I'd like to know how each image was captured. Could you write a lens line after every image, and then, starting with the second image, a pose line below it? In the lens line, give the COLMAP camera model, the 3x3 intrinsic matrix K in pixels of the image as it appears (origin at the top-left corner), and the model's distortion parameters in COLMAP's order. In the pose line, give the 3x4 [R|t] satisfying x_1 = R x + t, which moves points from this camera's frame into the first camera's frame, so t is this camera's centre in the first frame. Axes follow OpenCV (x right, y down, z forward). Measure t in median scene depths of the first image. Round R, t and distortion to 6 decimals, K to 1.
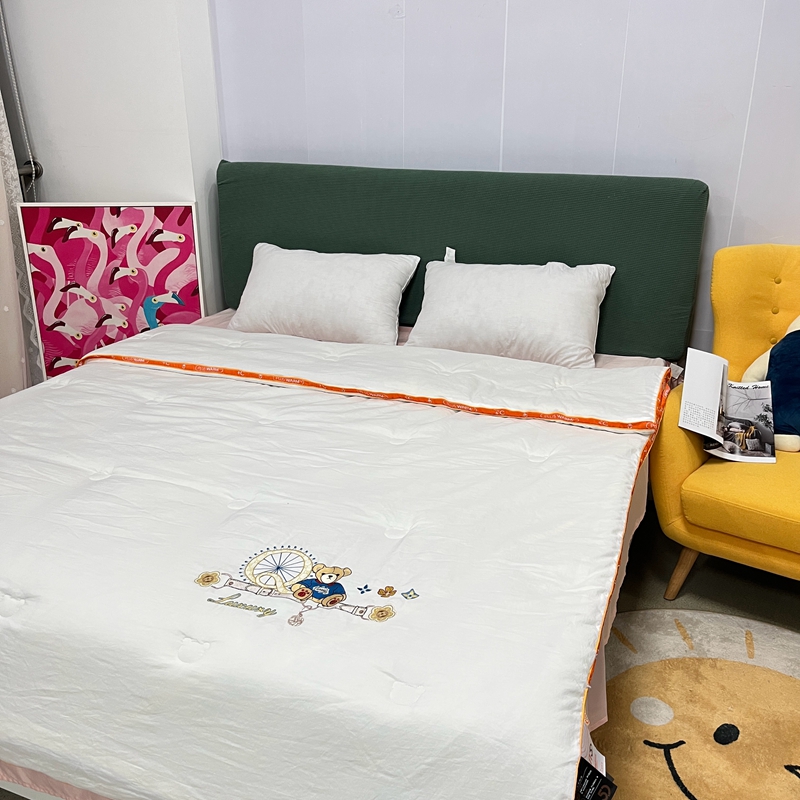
lens RADIAL K [[794.6, 0, 391.3], [0, 794.6, 423.1], [0, 0, 1]] dist [0.036484, -0.032895]
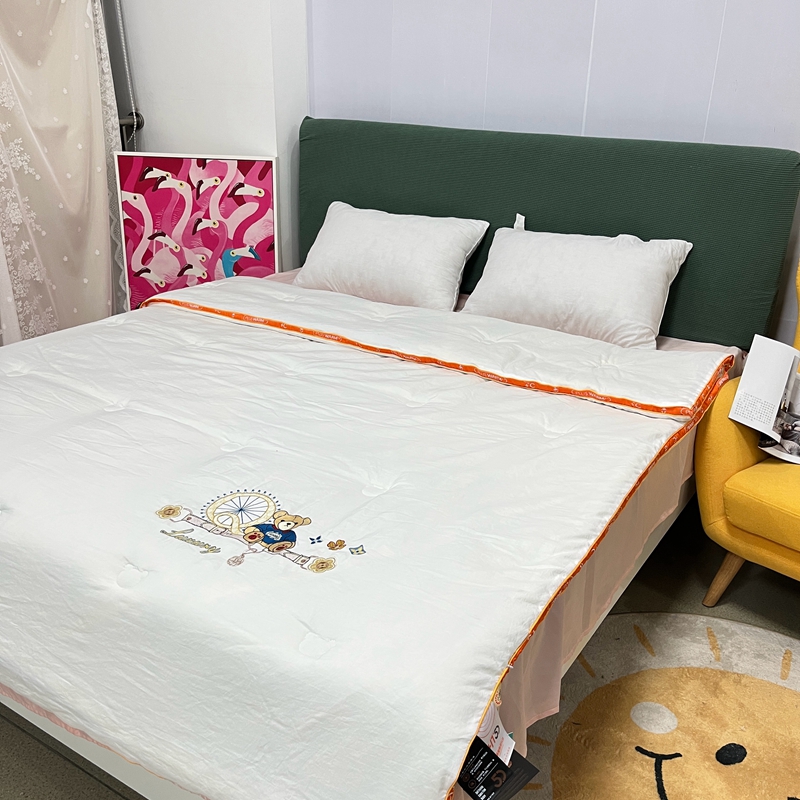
lens RADIAL K [[794.6, 0, 391.3], [0, 794.6, 423.1], [0, 0, 1]] dist [0.036484, -0.032895]
pose [[0.982457, 0.096659, -0.159483, 0.110502], [-0.092966, 0.995203, 0.030474, 0.015622], [0.161664, -0.015113, 0.986730, 0.031519]]
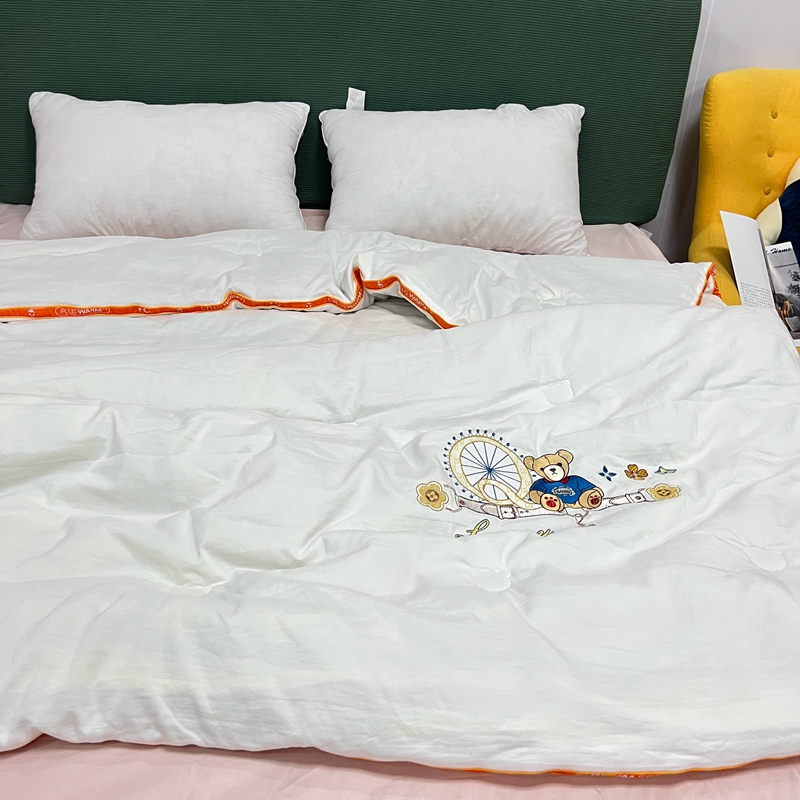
lens RADIAL K [[794.6, 0, 391.3], [0, 794.6, 423.1], [0, 0, 1]] dist [0.036484, -0.032895]
pose [[0.920023, -0.182618, 0.346710, -0.215296], [0.119771, 0.973478, 0.194926, -0.076715], [-0.373112, -0.137810, 0.917494, 0.347550]]
